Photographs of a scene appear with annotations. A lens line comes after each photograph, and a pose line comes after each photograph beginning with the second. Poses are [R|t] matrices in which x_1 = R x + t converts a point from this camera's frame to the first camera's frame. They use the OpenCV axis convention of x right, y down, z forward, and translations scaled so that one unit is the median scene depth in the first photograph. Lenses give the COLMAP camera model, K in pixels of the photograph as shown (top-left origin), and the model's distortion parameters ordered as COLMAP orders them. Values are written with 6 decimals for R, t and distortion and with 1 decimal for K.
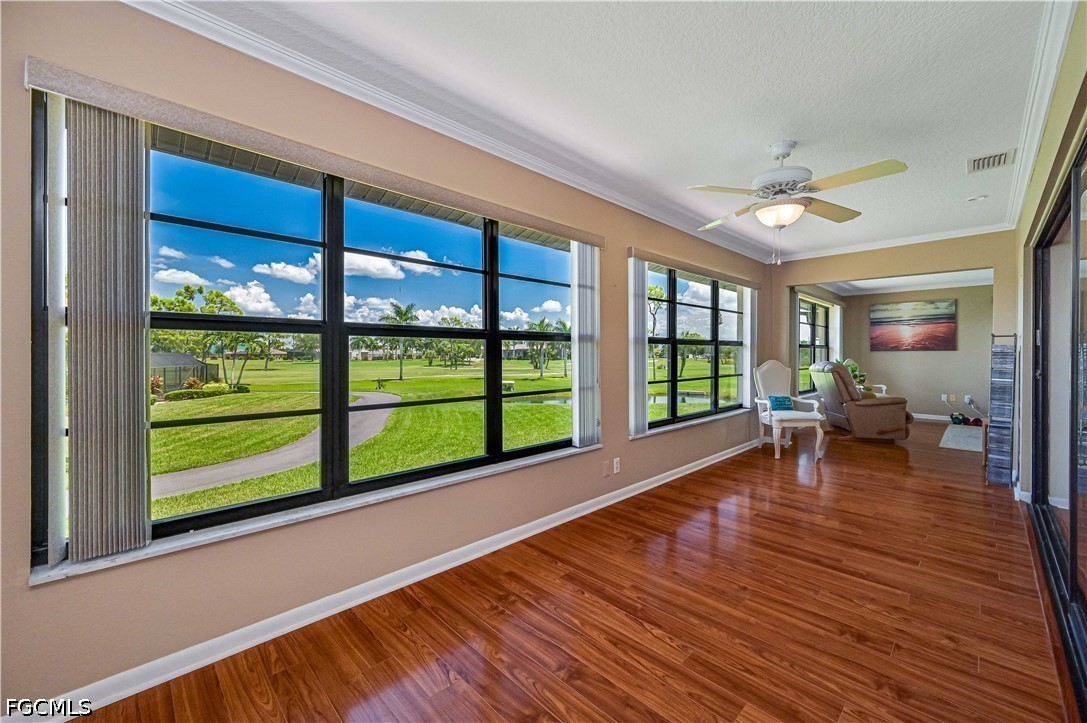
lens RADIAL K [[431.8, 0, 548.3], [0, 431.8, 354.8], [0, 0, 1]] dist [0.000571, 0.000052]
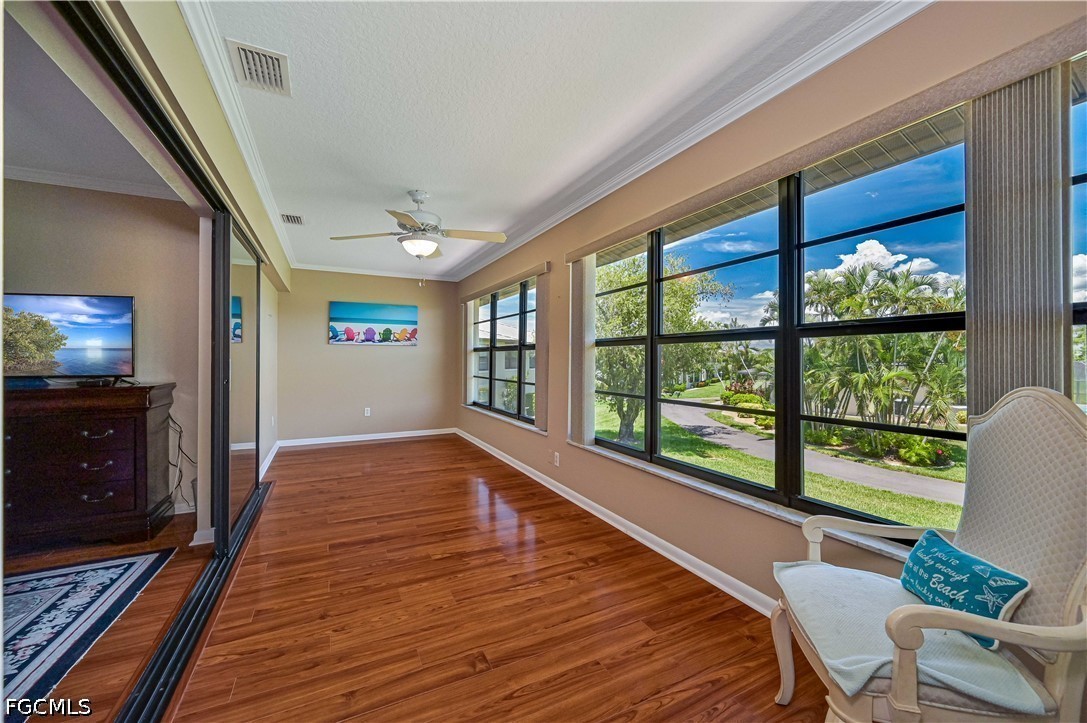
lens RADIAL K [[431.8, 0, 548.3], [0, 431.8, 354.8], [0, 0, 1]] dist [0.000571, 0.000052]
pose [[-0.302232, -0.012768, -0.953149, 1.431627], [-0.005032, 0.999918, -0.011799, 0.000116], [0.953221, 0.001231, -0.302272, 1.530801]]
